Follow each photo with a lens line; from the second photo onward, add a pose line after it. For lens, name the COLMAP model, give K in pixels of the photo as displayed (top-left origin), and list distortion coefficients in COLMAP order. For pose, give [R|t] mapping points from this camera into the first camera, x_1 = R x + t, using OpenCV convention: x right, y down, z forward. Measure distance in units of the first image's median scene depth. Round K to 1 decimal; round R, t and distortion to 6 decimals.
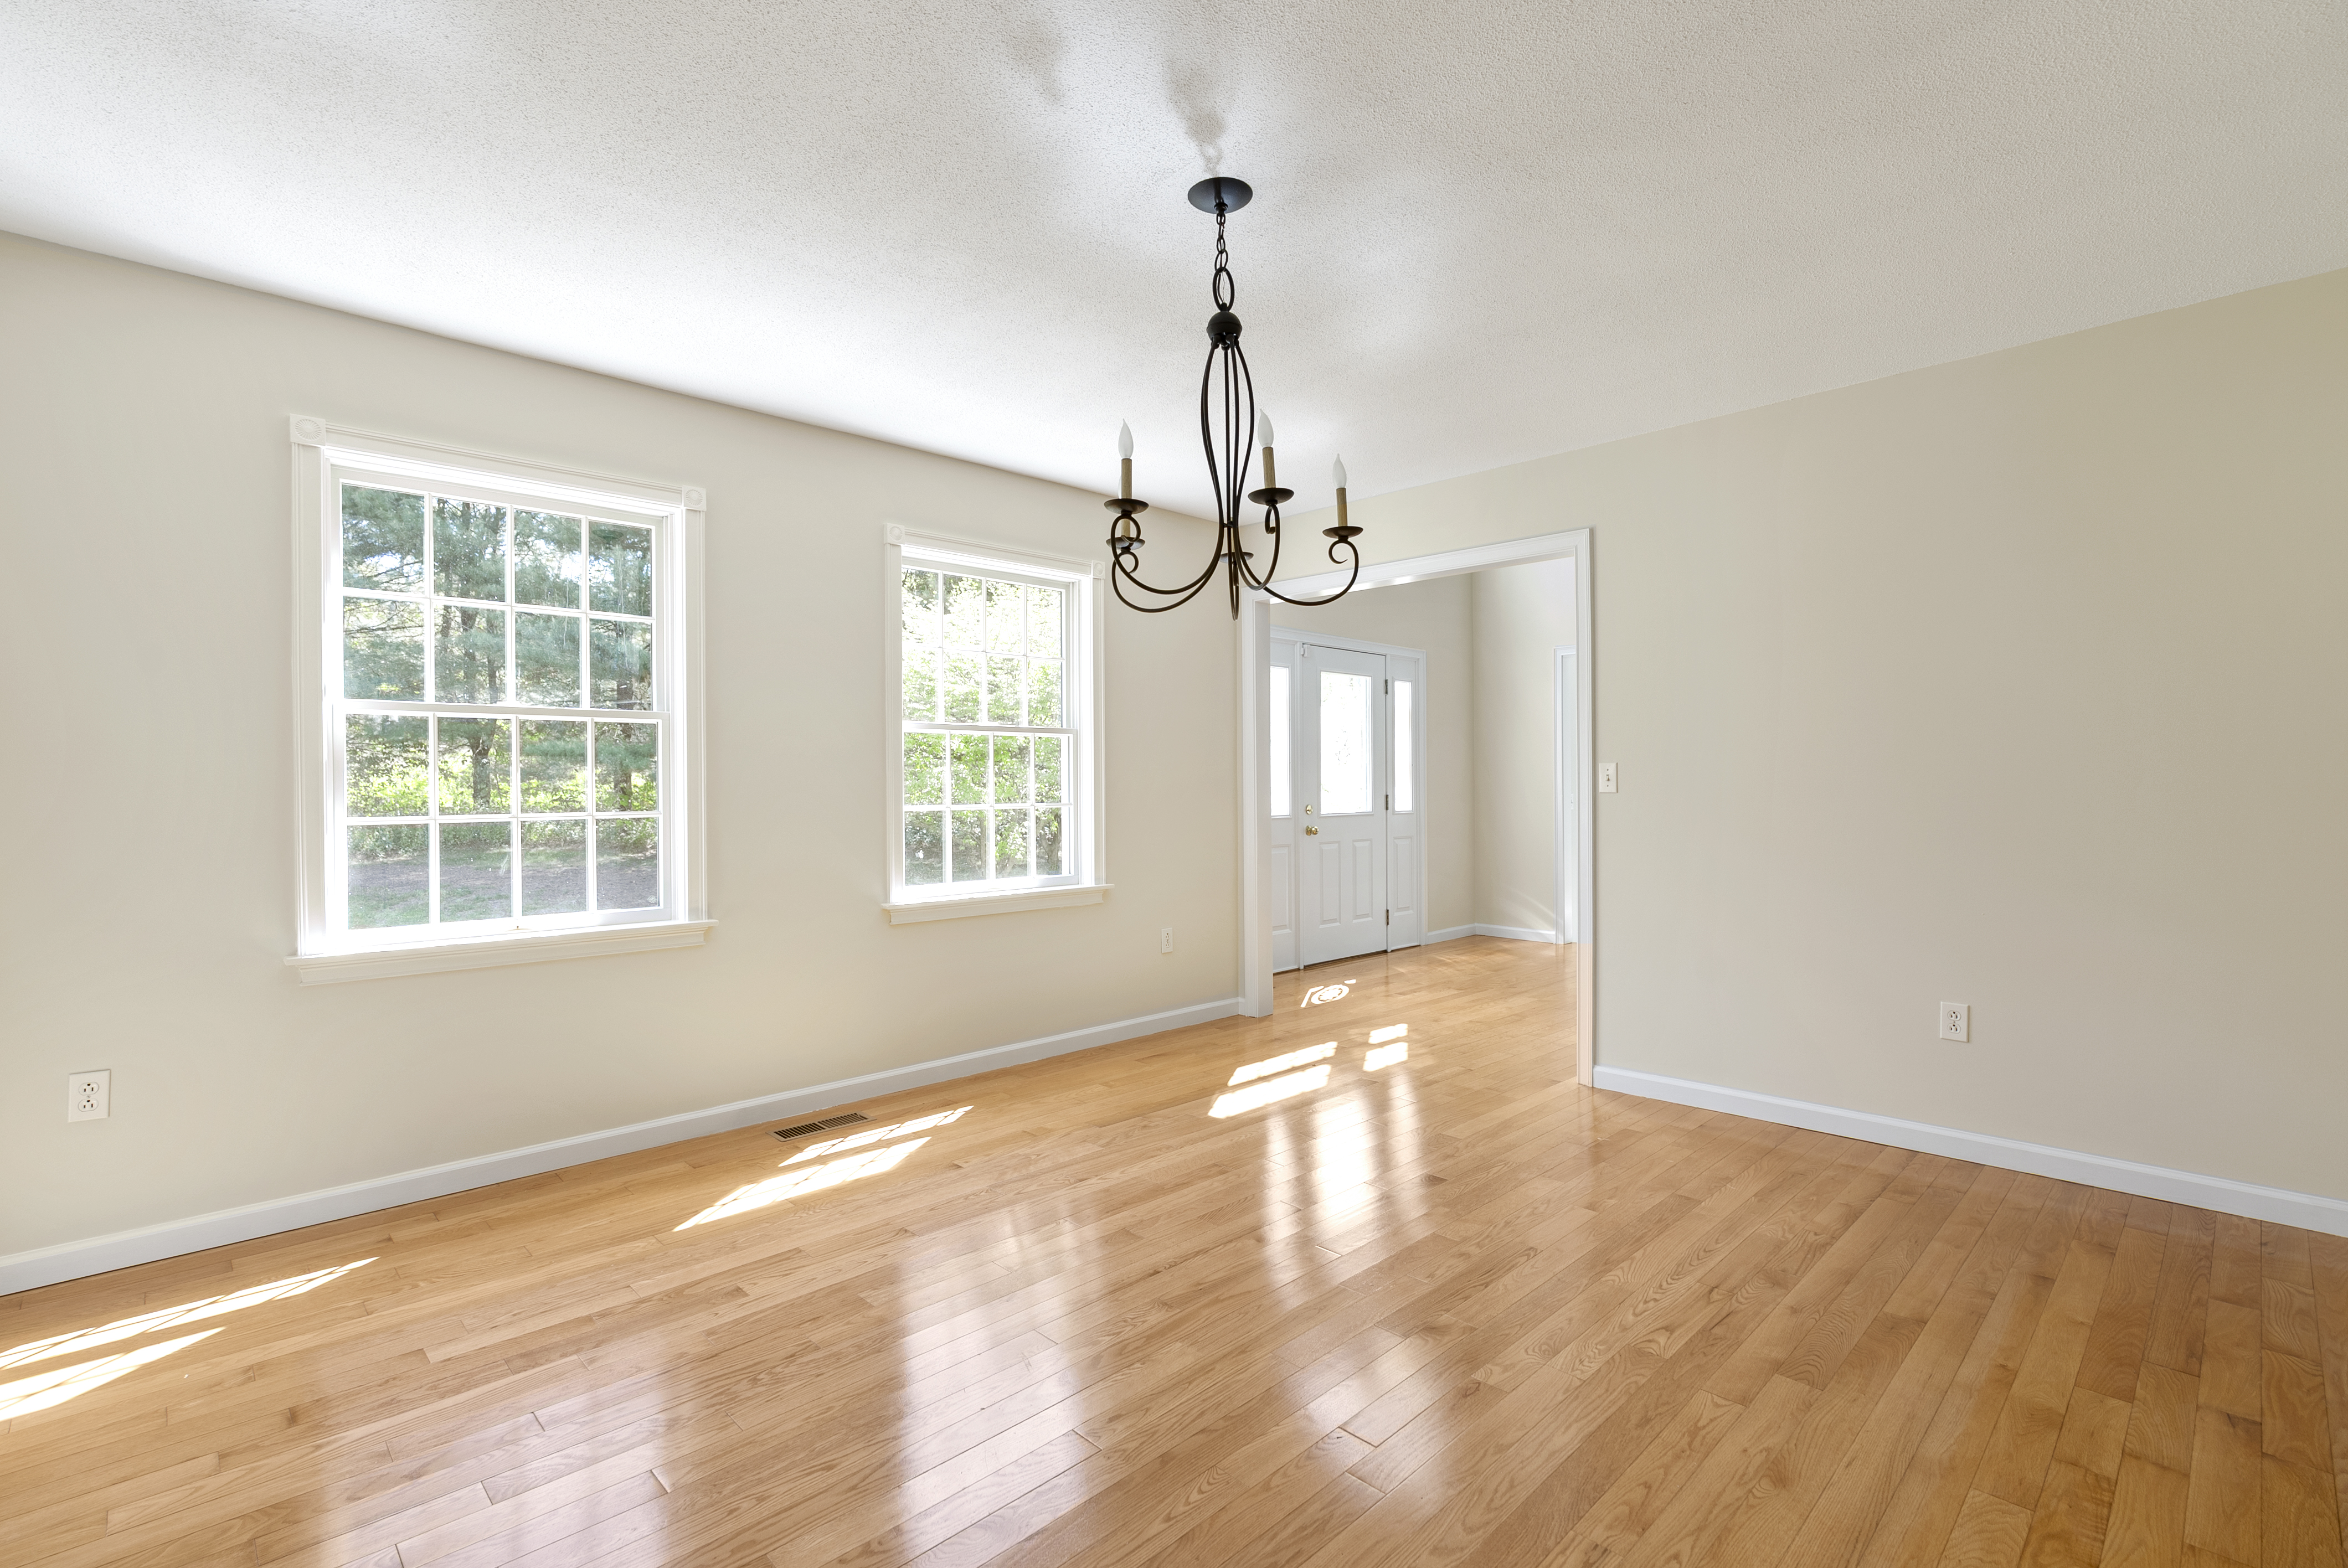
lens RADIAL K [[1069.7, 0, 1174.0], [0, 1069.7, 784.0], [0, 0, 1]] dist [-0.016588, 0.006844]
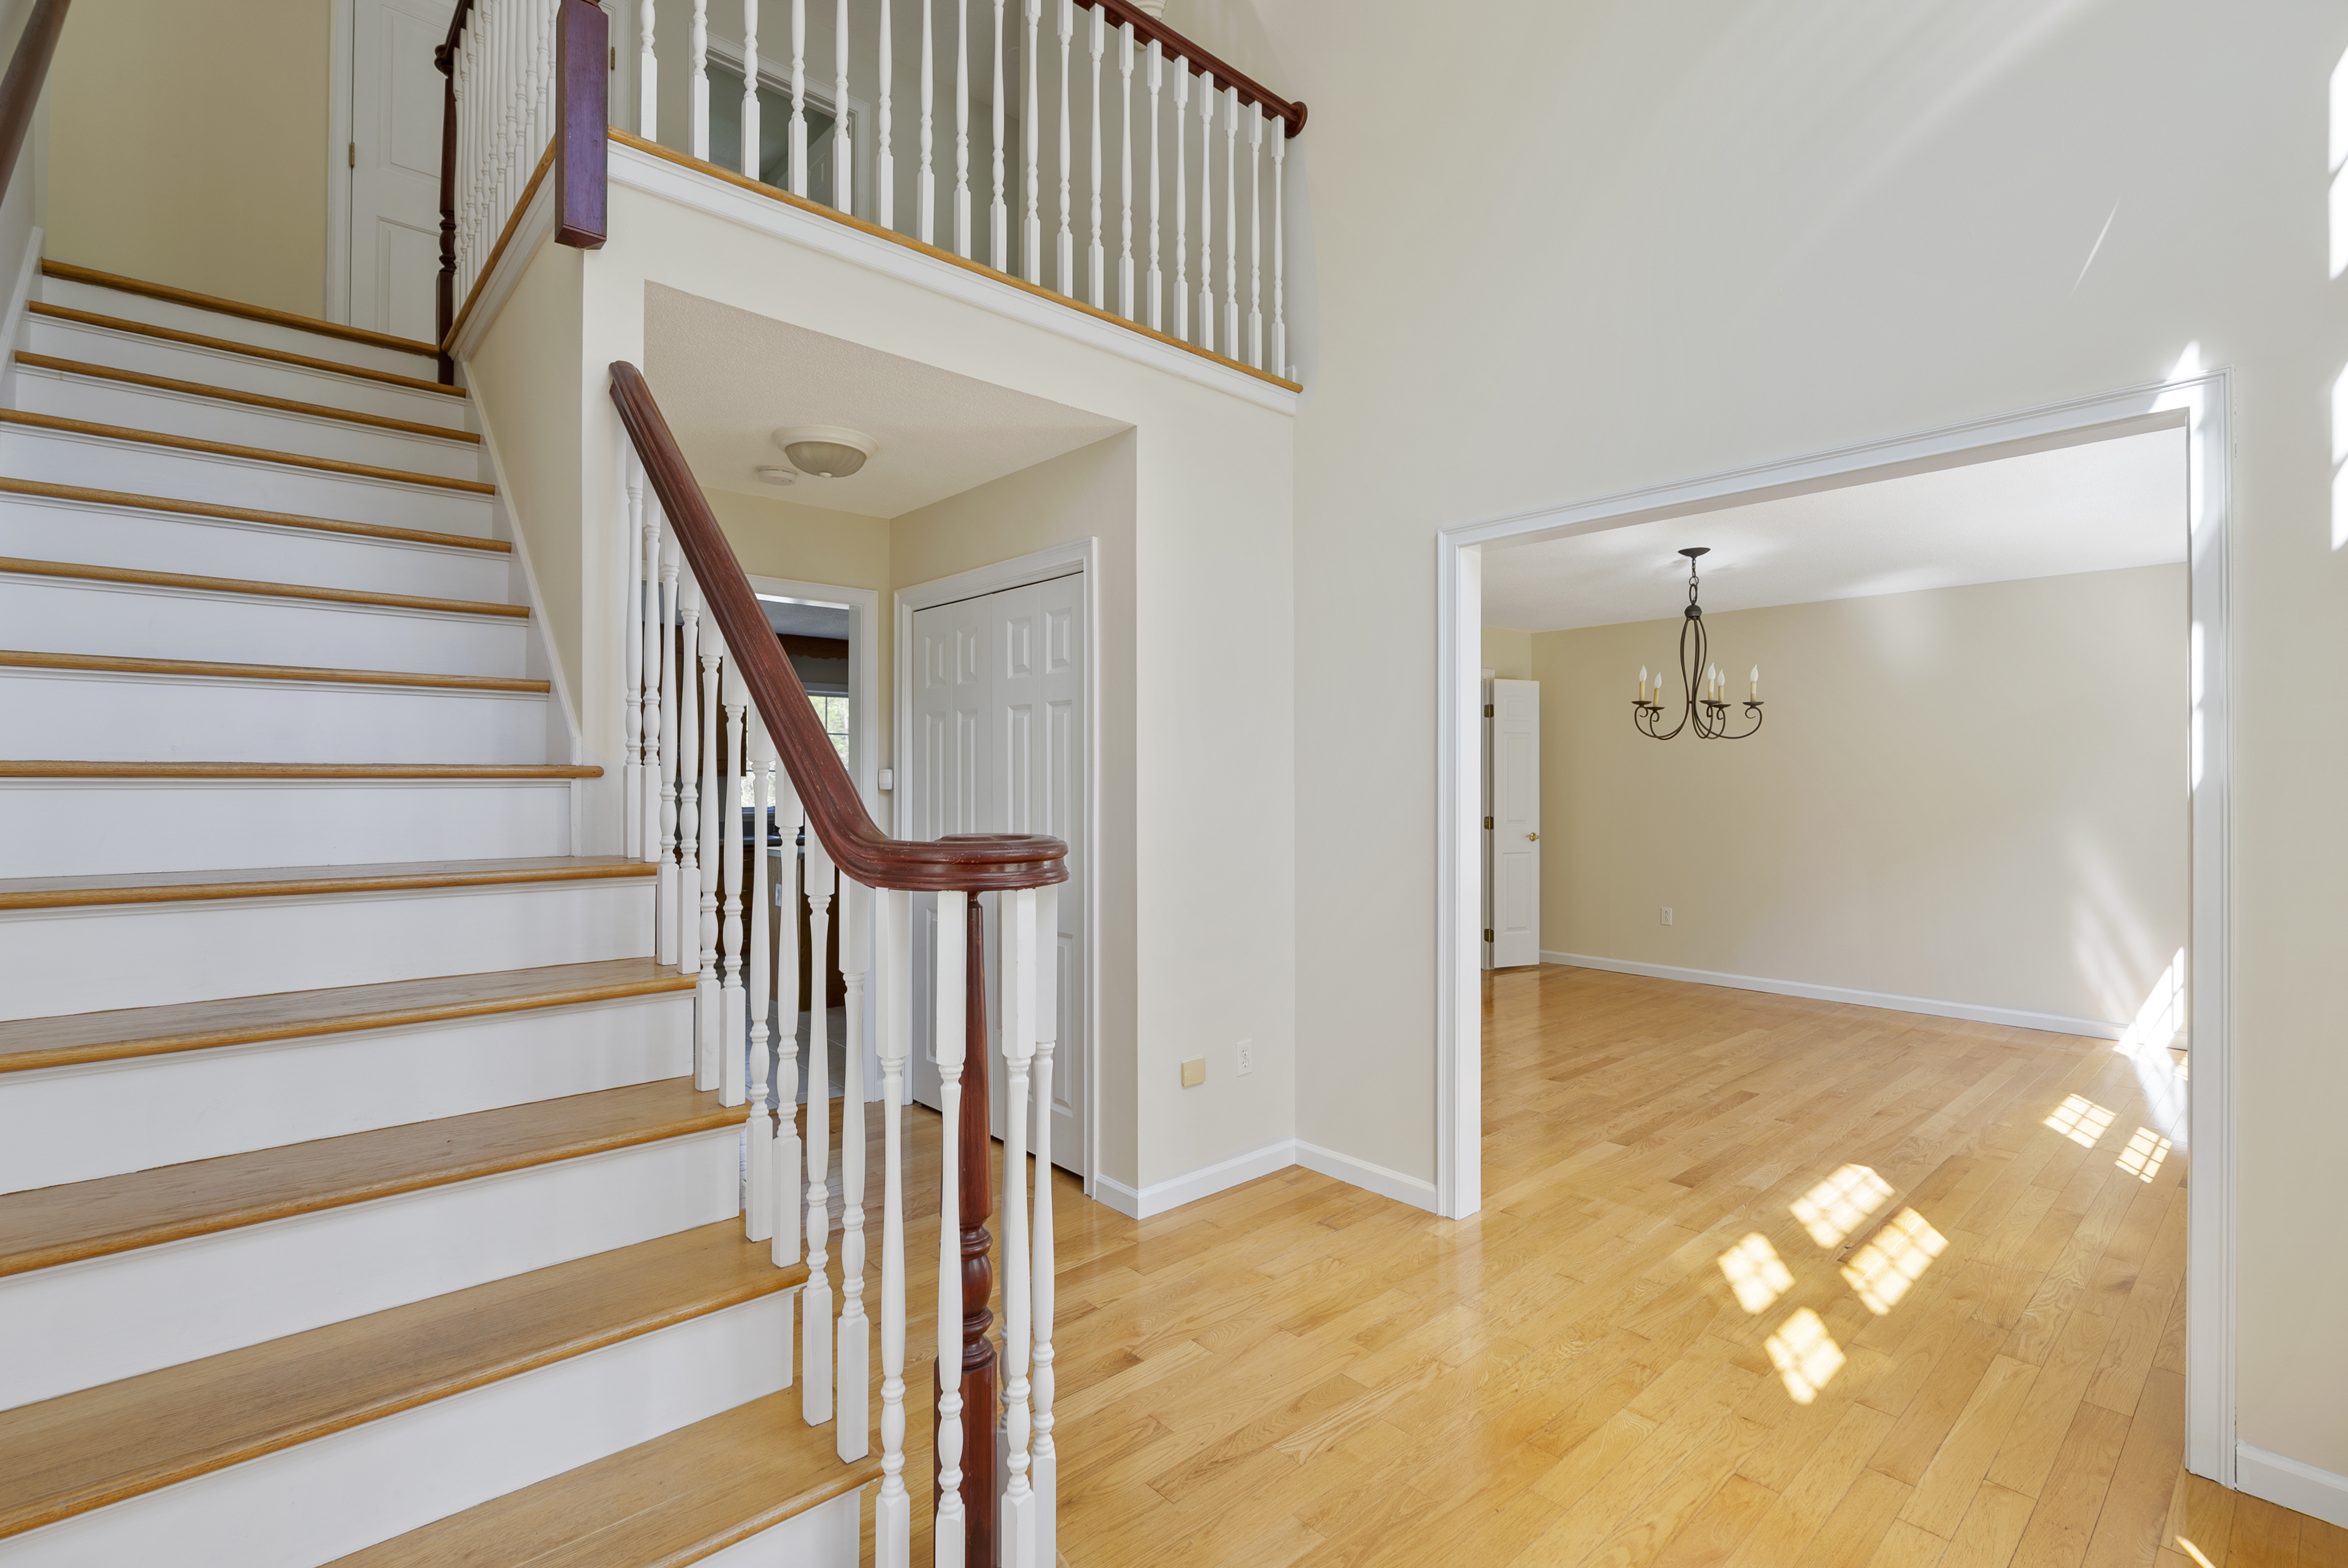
lens RADIAL K [[1069.7, 0, 1174.0], [0, 1069.7, 784.0], [0, 0, 1]] dist [-0.016588, 0.006844]
pose [[-0.999124, 0.003874, 0.041657, 0.846358], [0.003940, 0.999991, 0.001510, -0.071387], [-0.041651, 0.001673, -0.999131, 2.675501]]
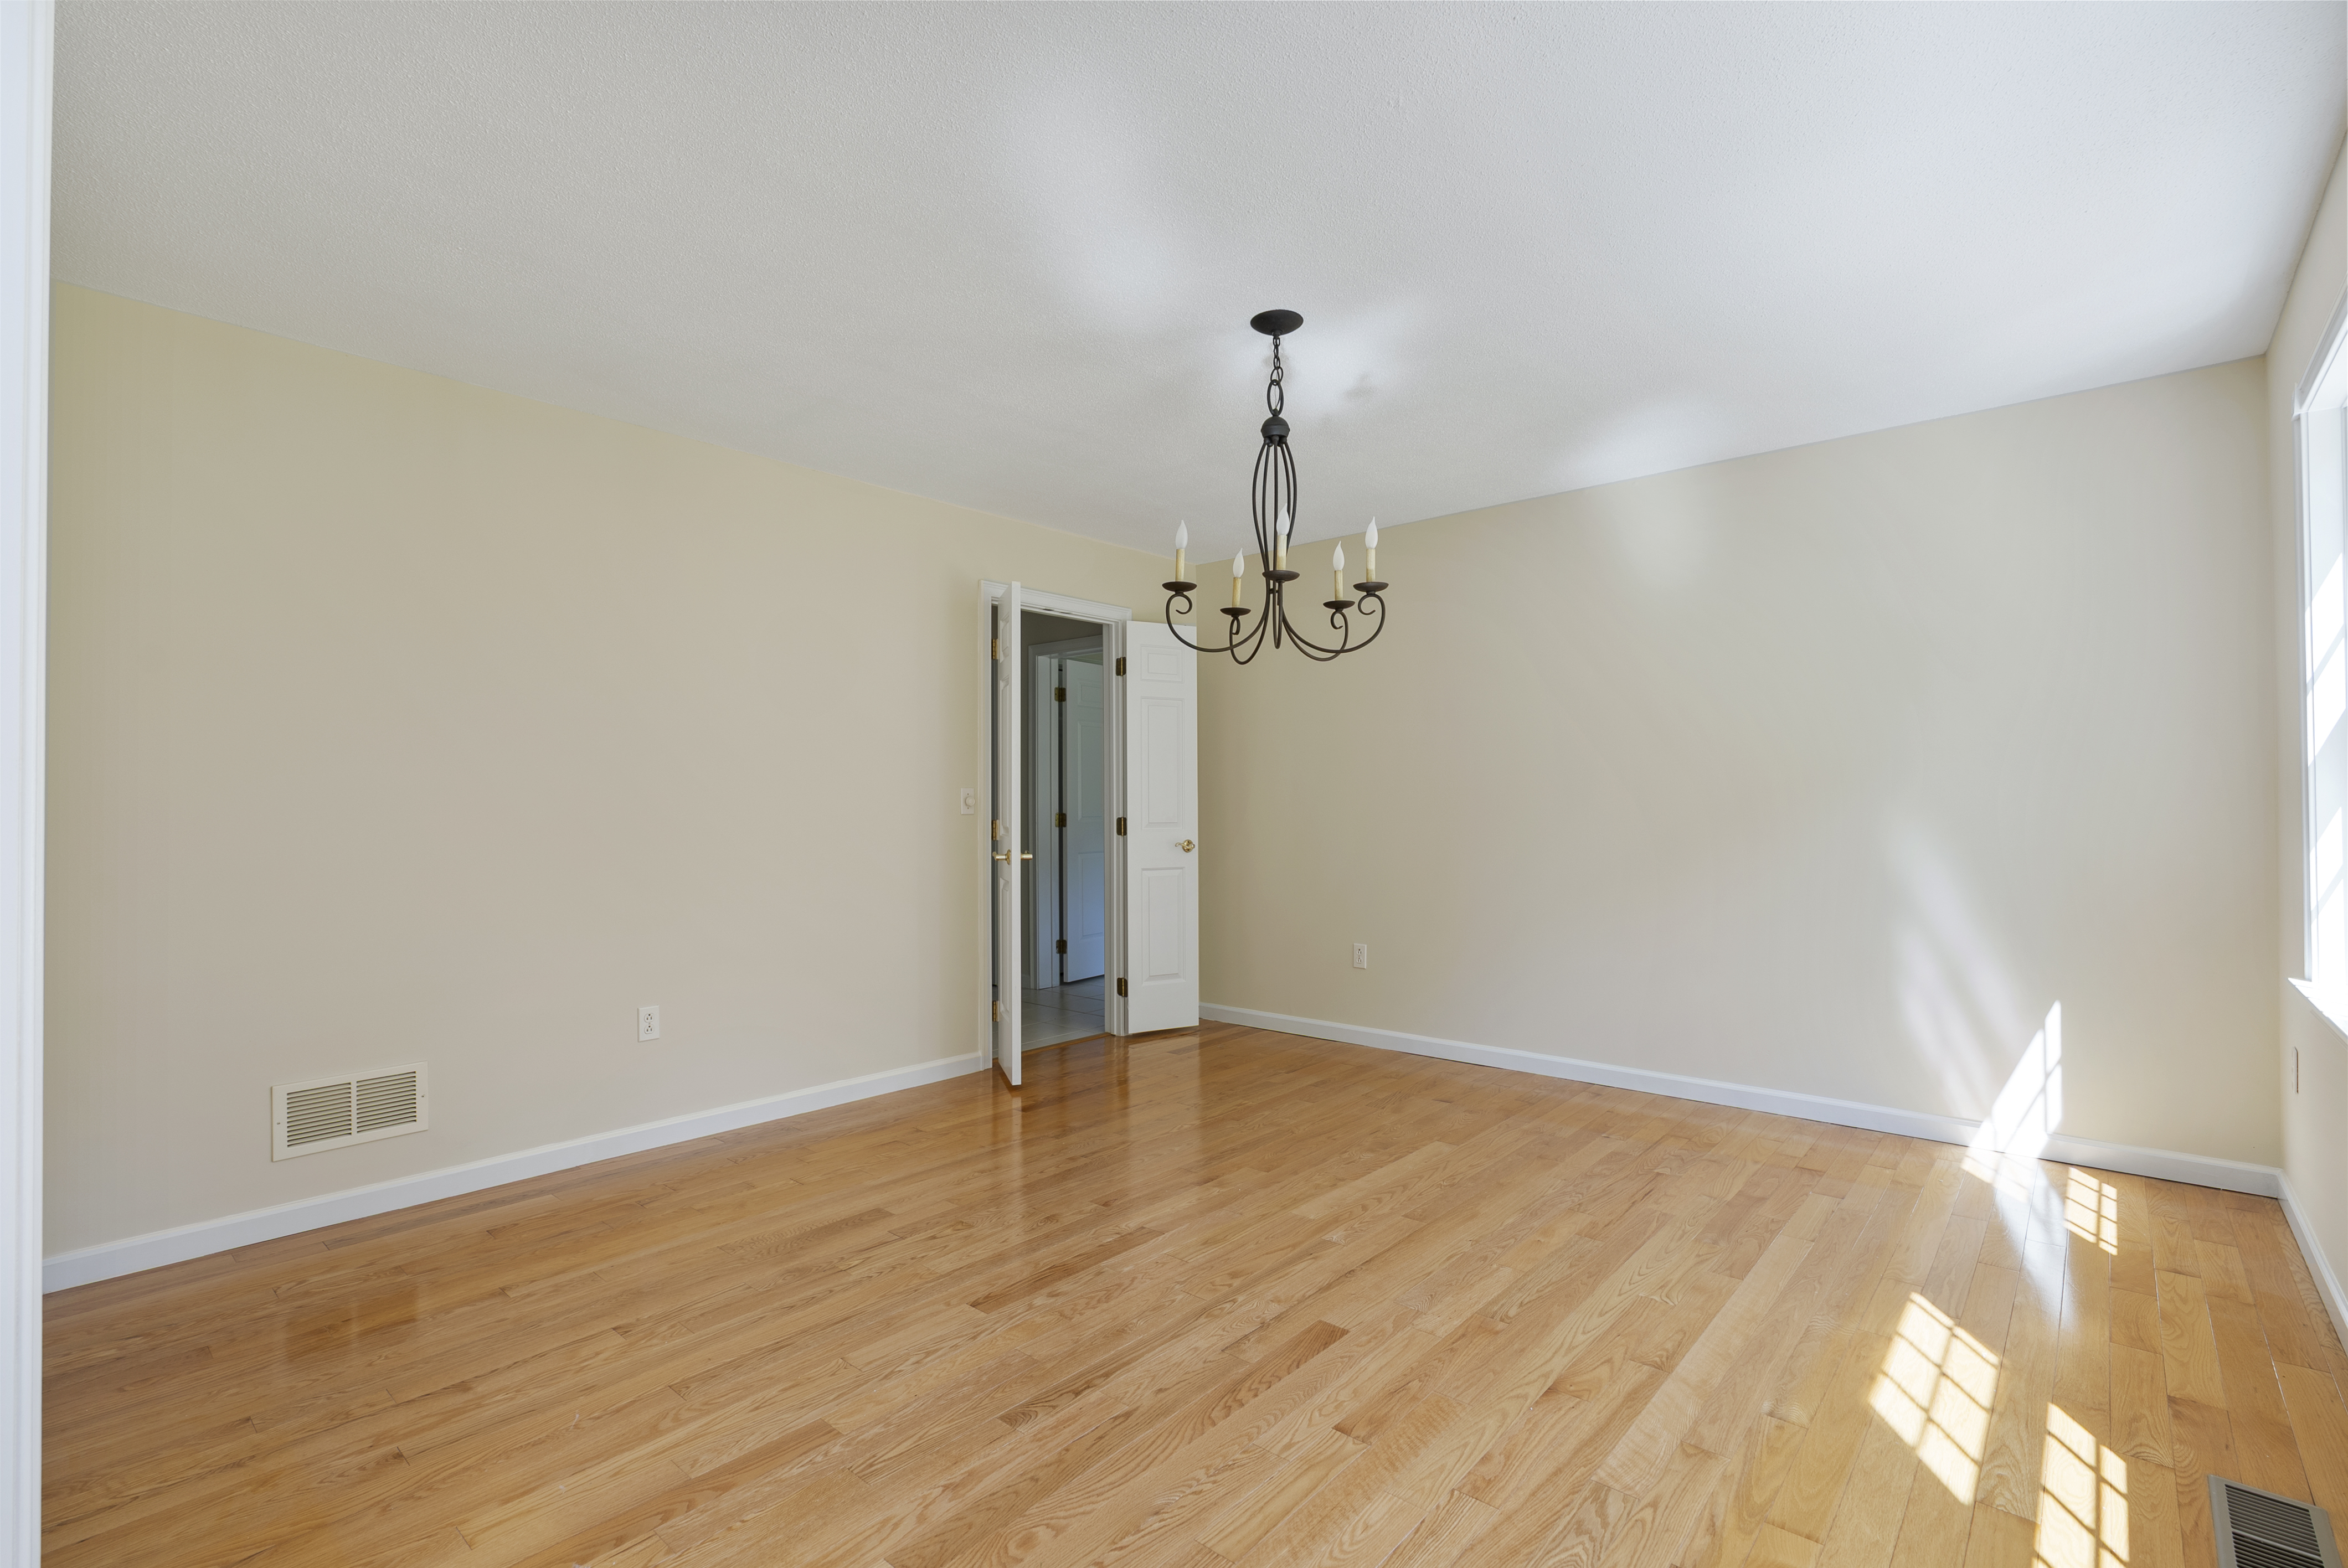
lens RADIAL K [[1069.7, 0, 1174.0], [0, 1069.7, 784.0], [0, 0, 1]] dist [-0.016588, 0.006844]
pose [[-0.996639, 0.008154, -0.081509, 0.221413], [0.009874, 0.999737, -0.020716, 0.001838], [0.081318, -0.021452, -0.996457, 1.833363]]
